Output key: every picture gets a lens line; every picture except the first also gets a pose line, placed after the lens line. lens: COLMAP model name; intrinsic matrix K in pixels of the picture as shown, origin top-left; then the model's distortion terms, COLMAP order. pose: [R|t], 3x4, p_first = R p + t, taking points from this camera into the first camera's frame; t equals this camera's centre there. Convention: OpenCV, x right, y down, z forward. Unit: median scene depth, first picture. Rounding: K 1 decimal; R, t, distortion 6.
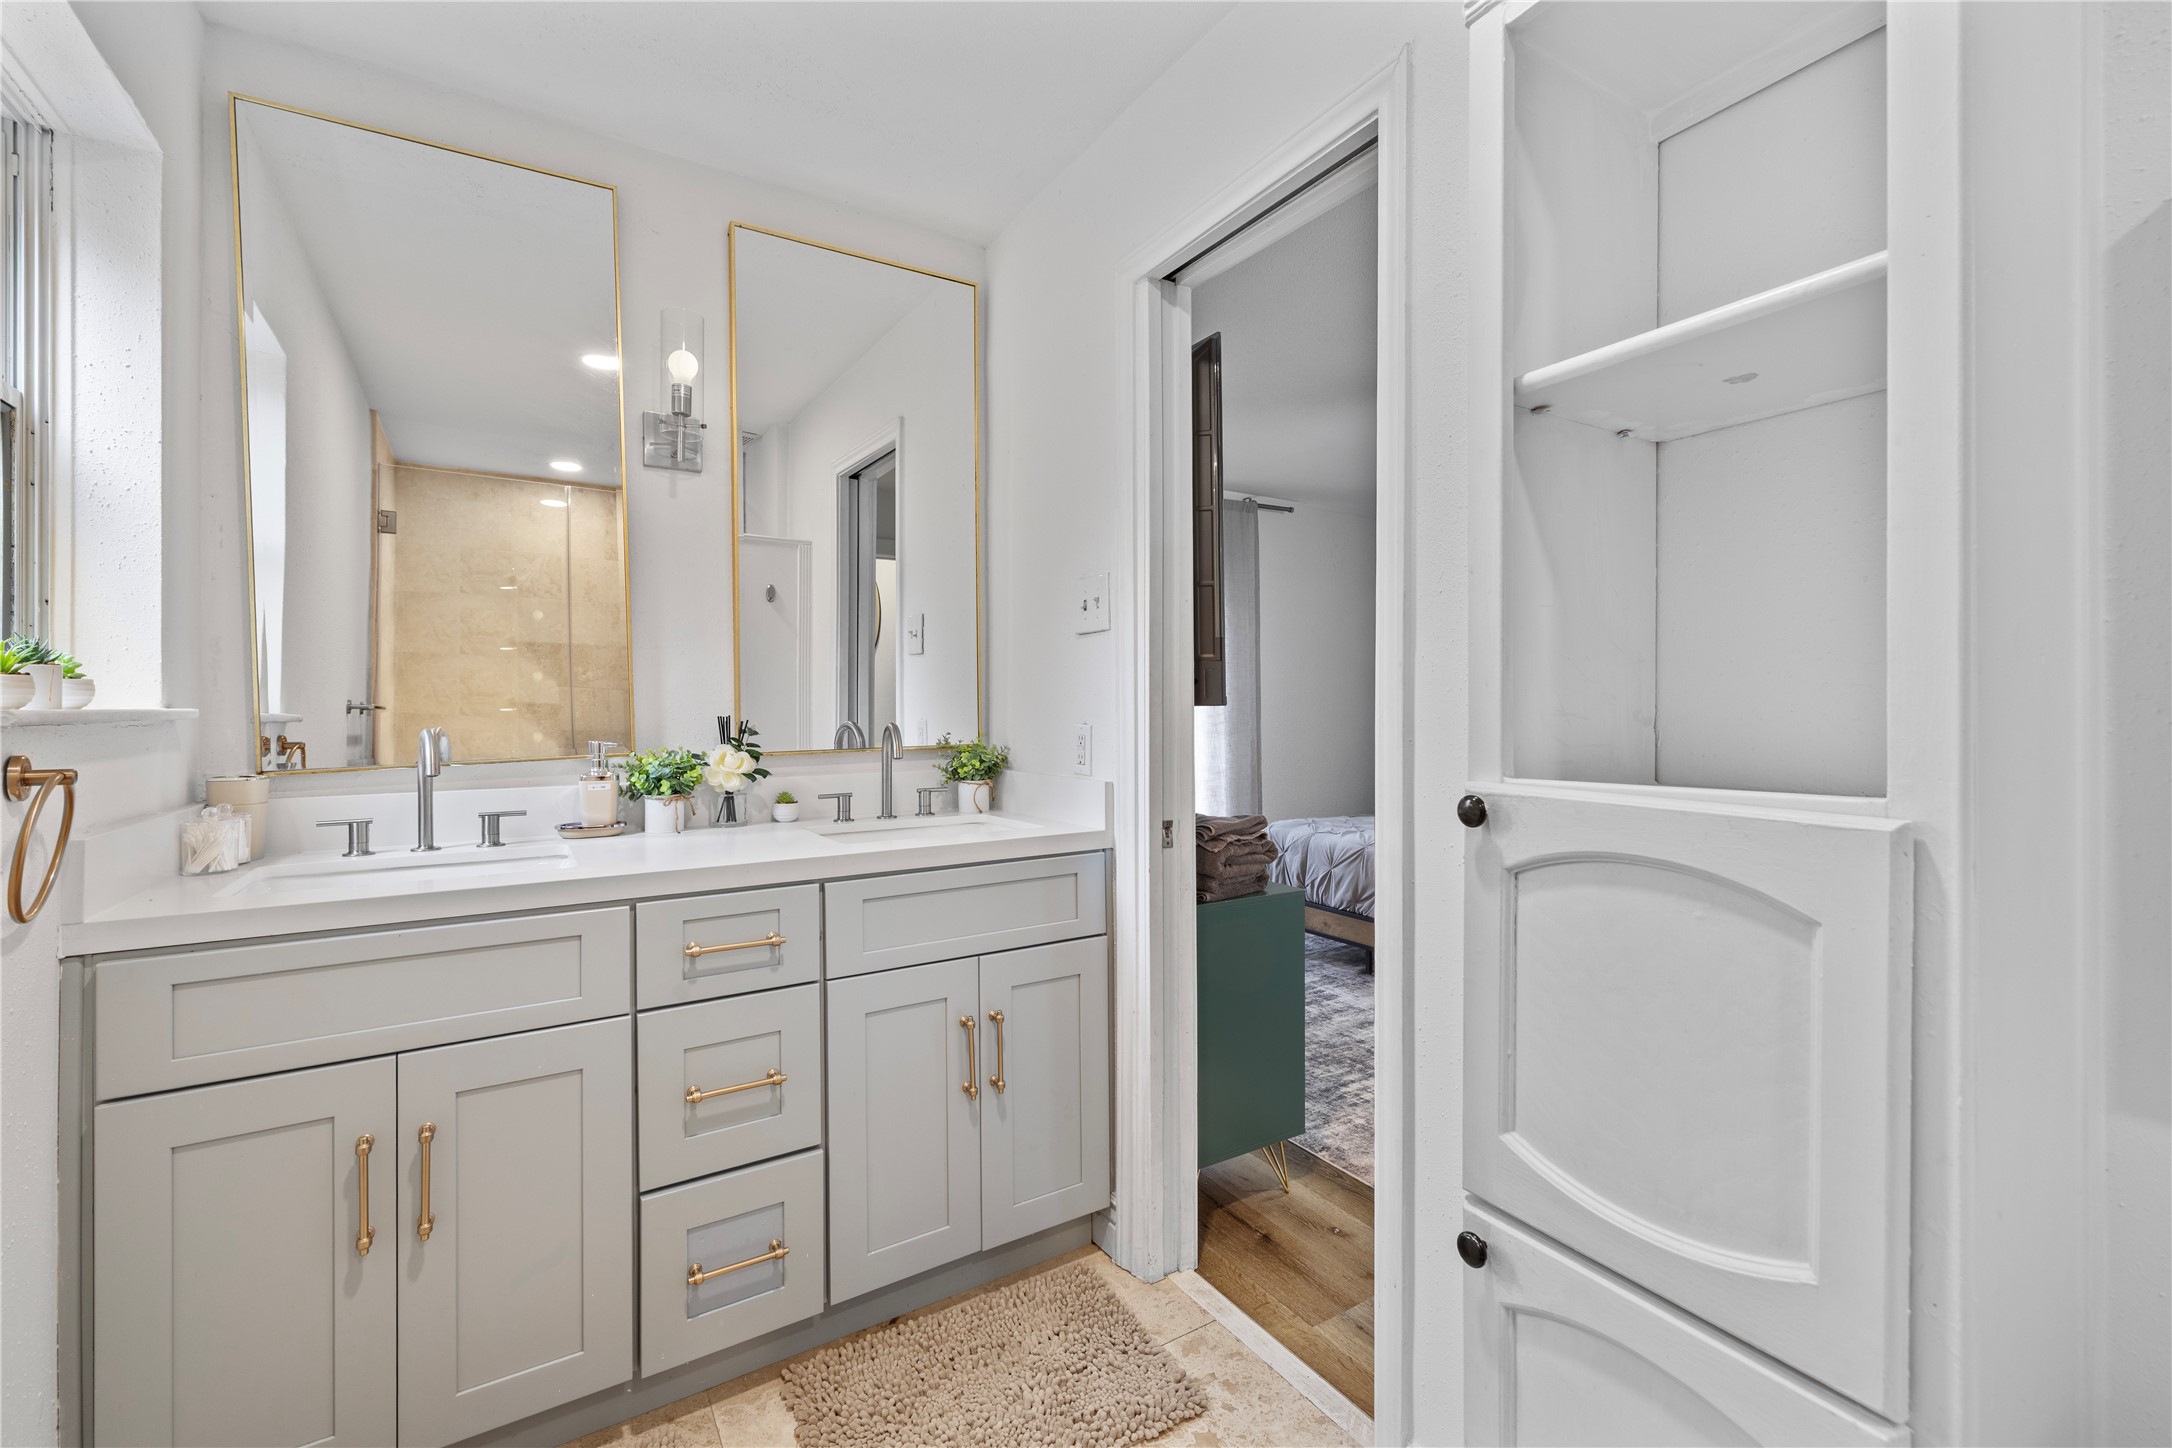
lens RADIAL K [[918.6, 0, 1085.0], [0, 918.6, 705.7], [0, 0, 1]] dist [-0.000806, 0.000706]
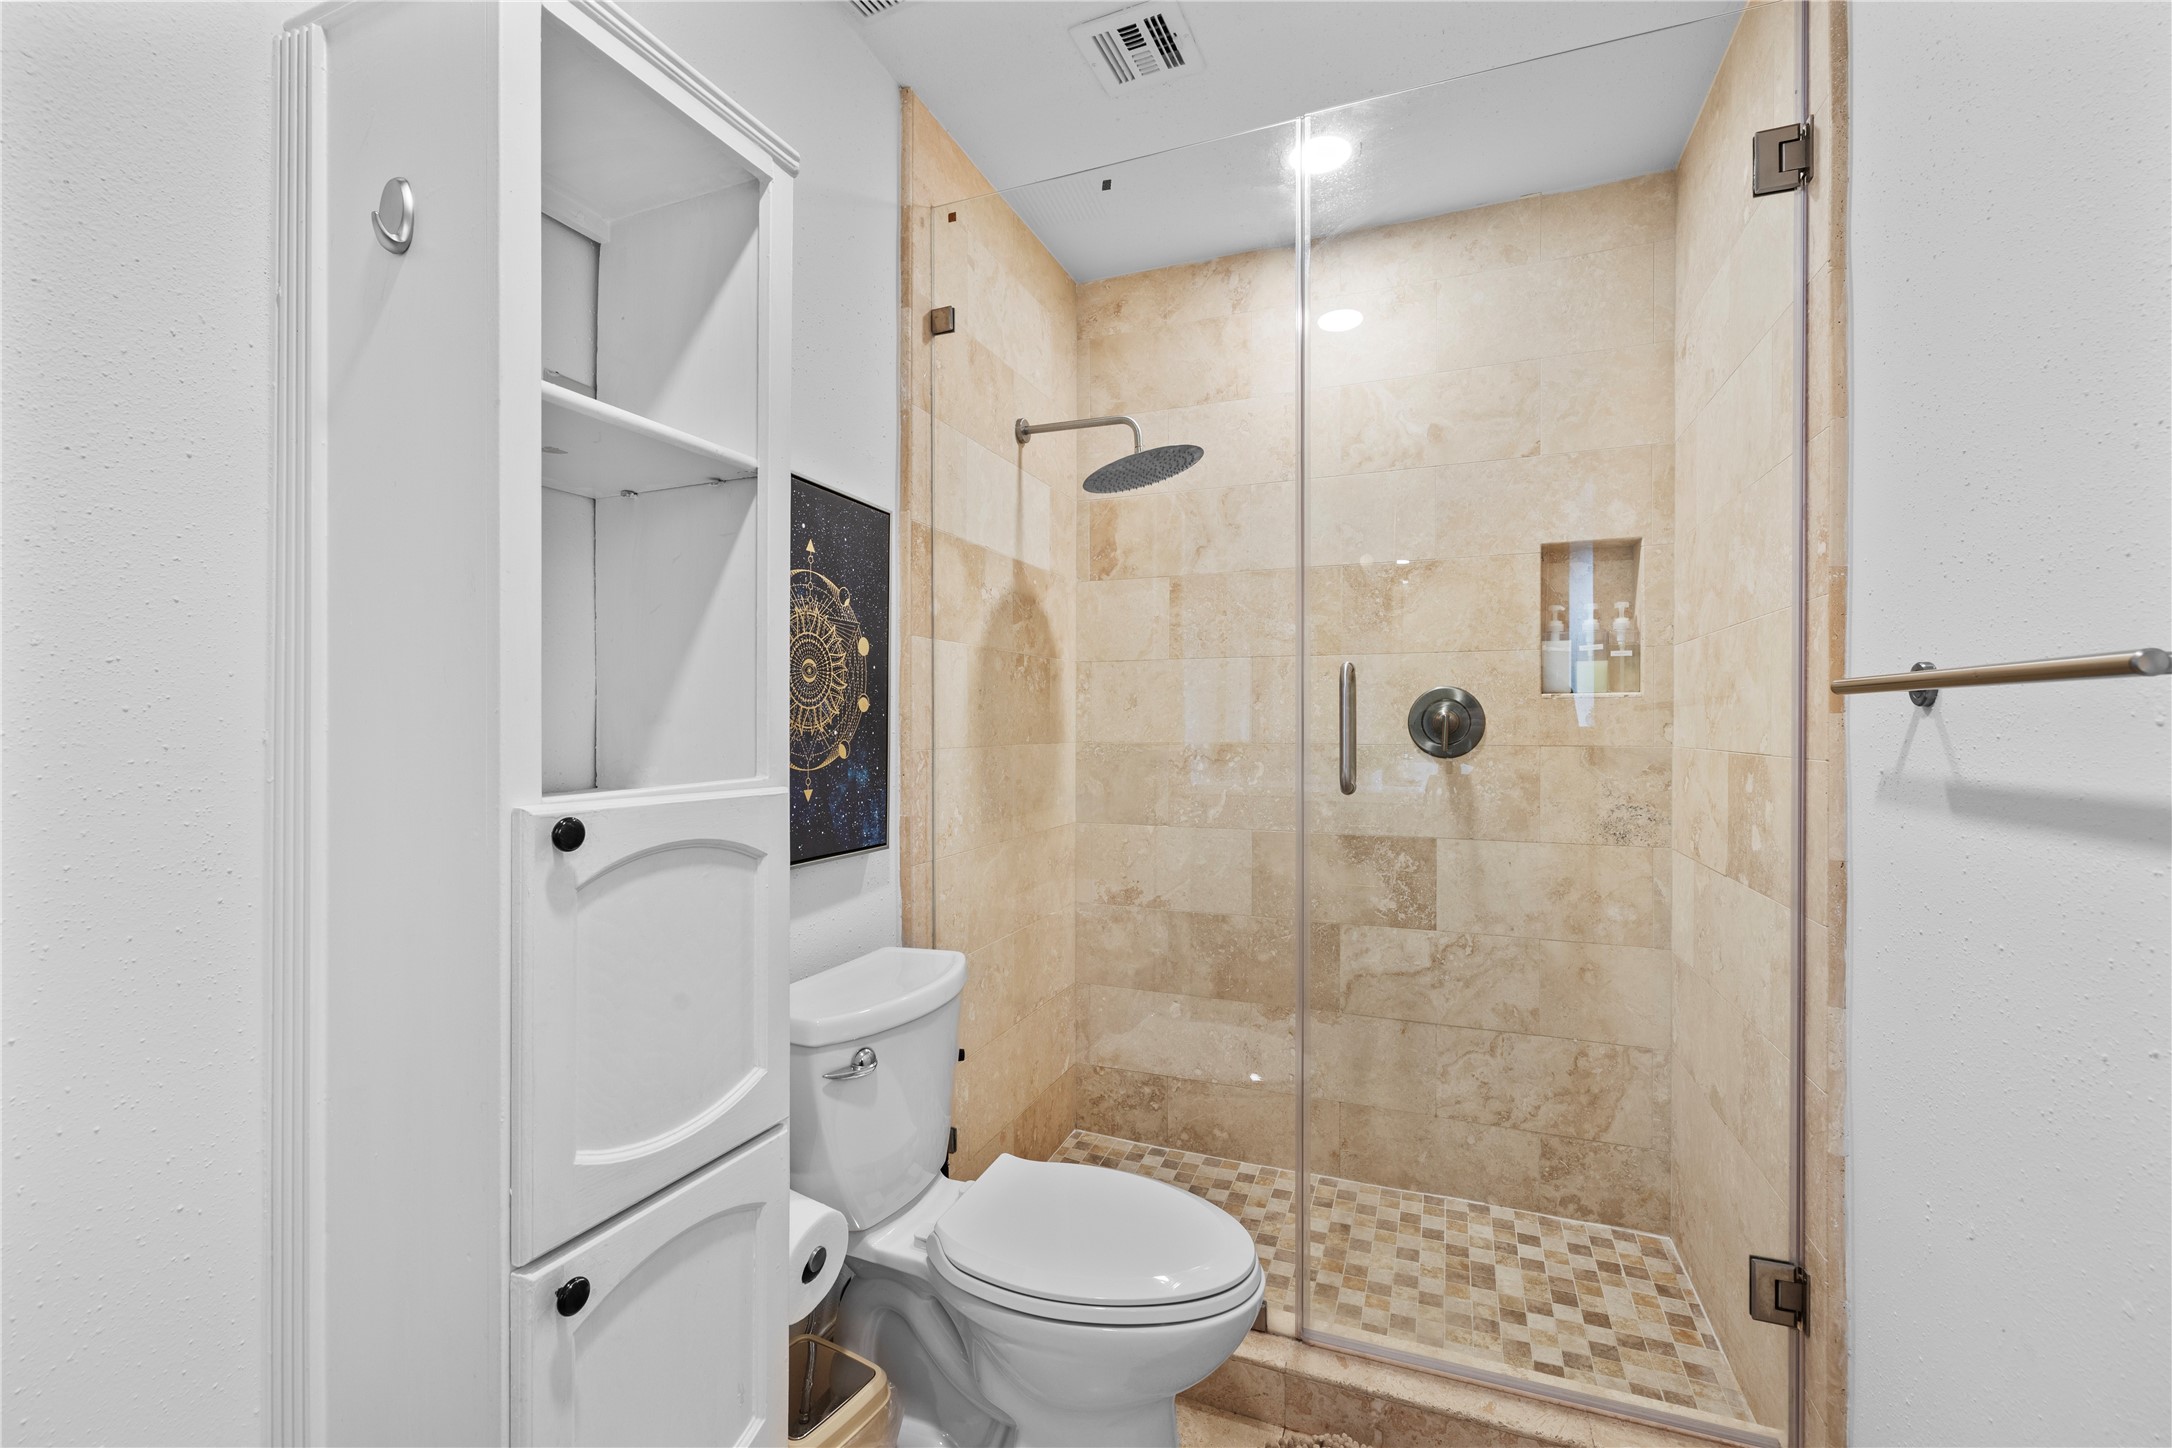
lens RADIAL K [[918.6, 0, 1086.3], [0, 918.6, 721.1], [0, 0, 1]] dist [-0.000806, 0.000706]
pose [[-0.588361, 0.000352, 0.808599, -0.730408], [-0.000001, 1.000000, -0.000436, -0.001659], [-0.808599, -0.000257, -0.588361, 1.250936]]
